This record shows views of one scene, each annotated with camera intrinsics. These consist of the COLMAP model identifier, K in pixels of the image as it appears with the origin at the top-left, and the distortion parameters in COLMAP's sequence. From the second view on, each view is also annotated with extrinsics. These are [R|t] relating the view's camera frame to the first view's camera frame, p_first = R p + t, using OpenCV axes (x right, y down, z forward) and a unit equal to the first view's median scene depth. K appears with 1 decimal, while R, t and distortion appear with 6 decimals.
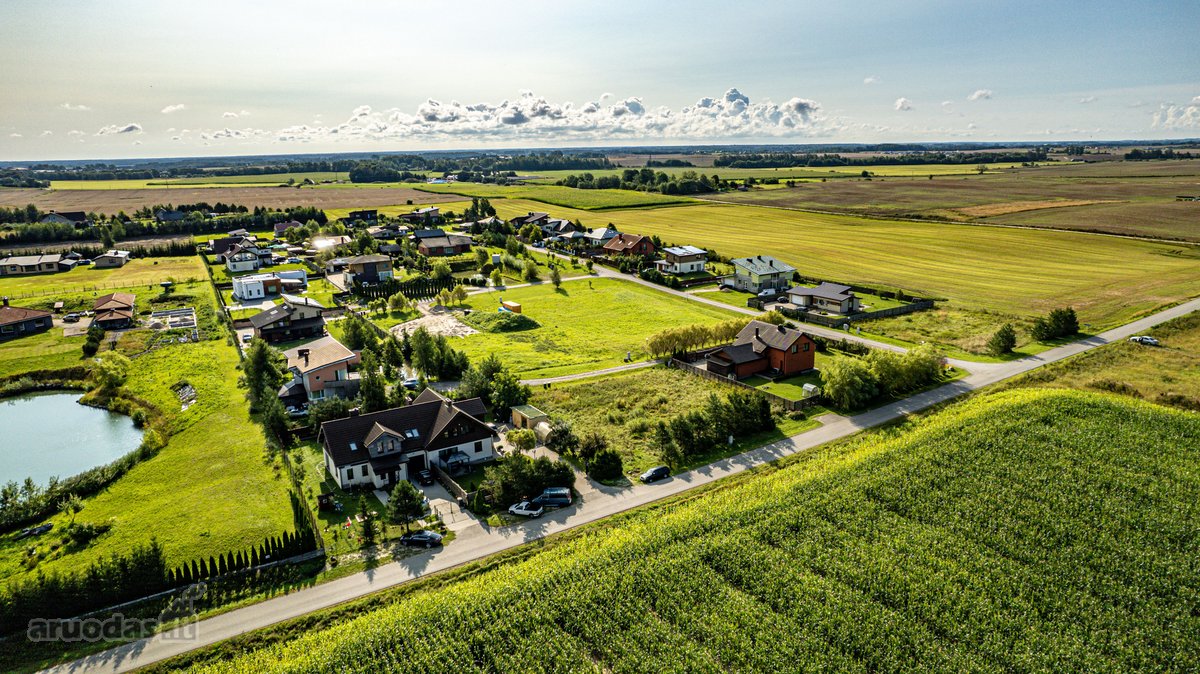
lens RADIAL K [[765.5, 0, 604.2], [0, 765.5, 335.9], [0, 0, 1]] dist [-0.073042, 0.065199]
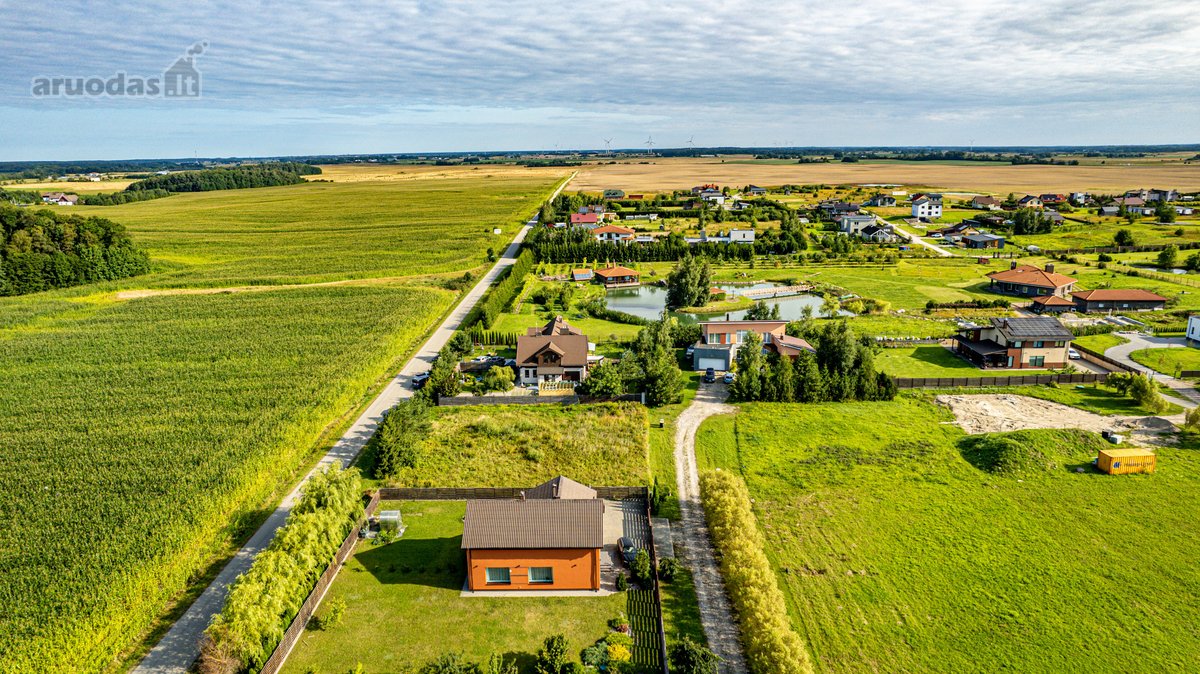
lens RADIAL K [[753.7, 0, 606.4], [0, 753.7, 377.2], [0, 0, 1]] dist [-0.060856, 0.050428]
pose [[-0.541620, 0.271658, -0.795518, 0.545677], [-0.180097, 0.886870, 0.425471, -0.291475], [0.821105, 0.373715, -0.431422, 1.160883]]
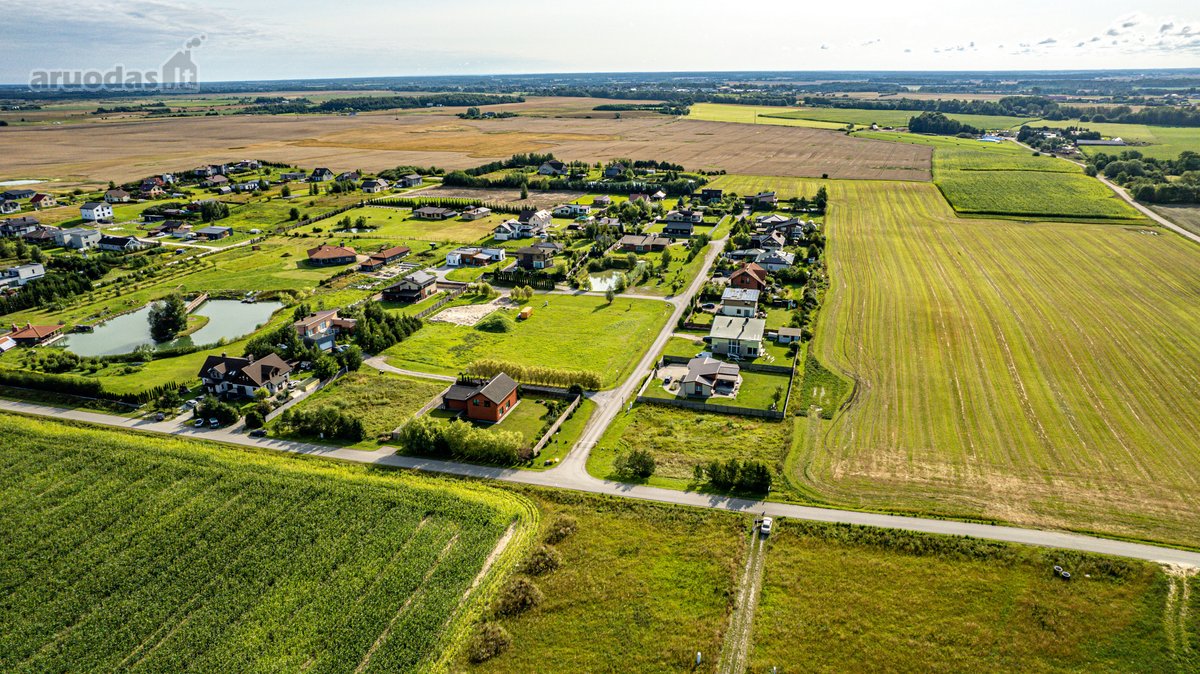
lens RADIAL K [[765.5, 0, 604.2], [0, 765.5, 335.9], [0, 0, 1]] dist [-0.073042, 0.065199]
pose [[0.649672, 0.262308, -0.713527, 1.191824], [-0.185032, 0.964921, 0.186252, -0.346799], [0.737353, 0.011023, 0.675417, 0.248552]]
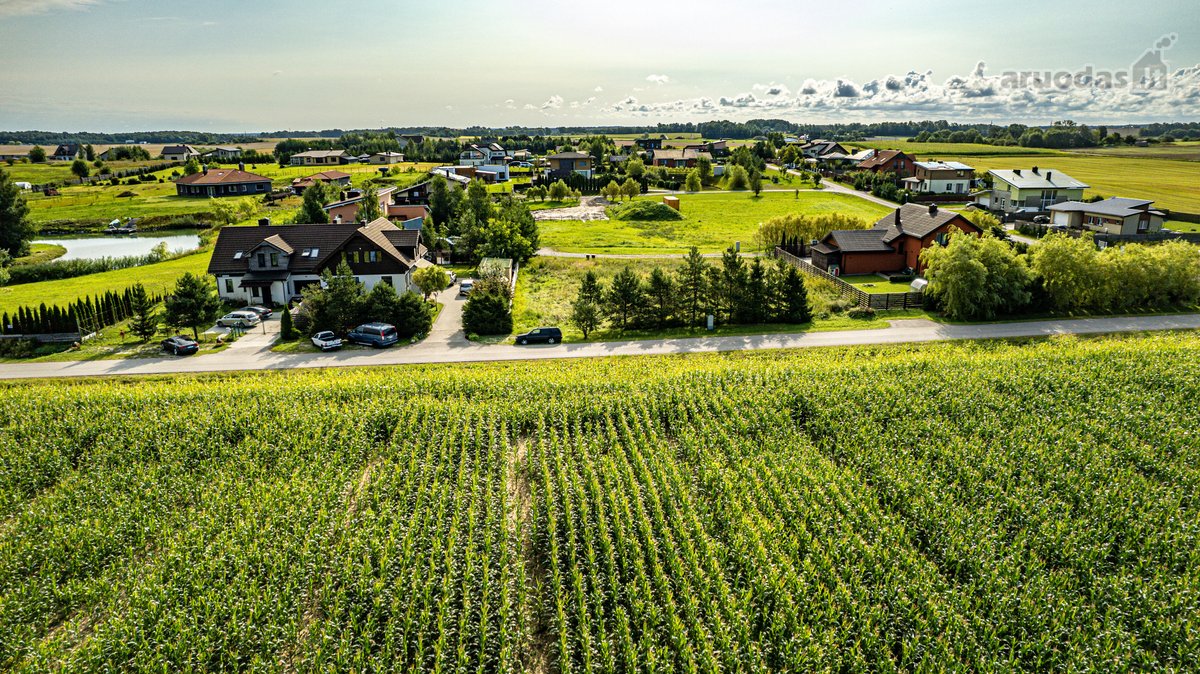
lens RADIAL K [[765.5, 0, 604.2], [0, 765.5, 335.9], [0, 0, 1]] dist [-0.073042, 0.065199]
pose [[0.881869, 0.134250, -0.451977, 0.272740], [-0.120849, 0.990943, 0.058545, 0.087053], [0.455743, 0.002992, 0.890106, 0.276769]]
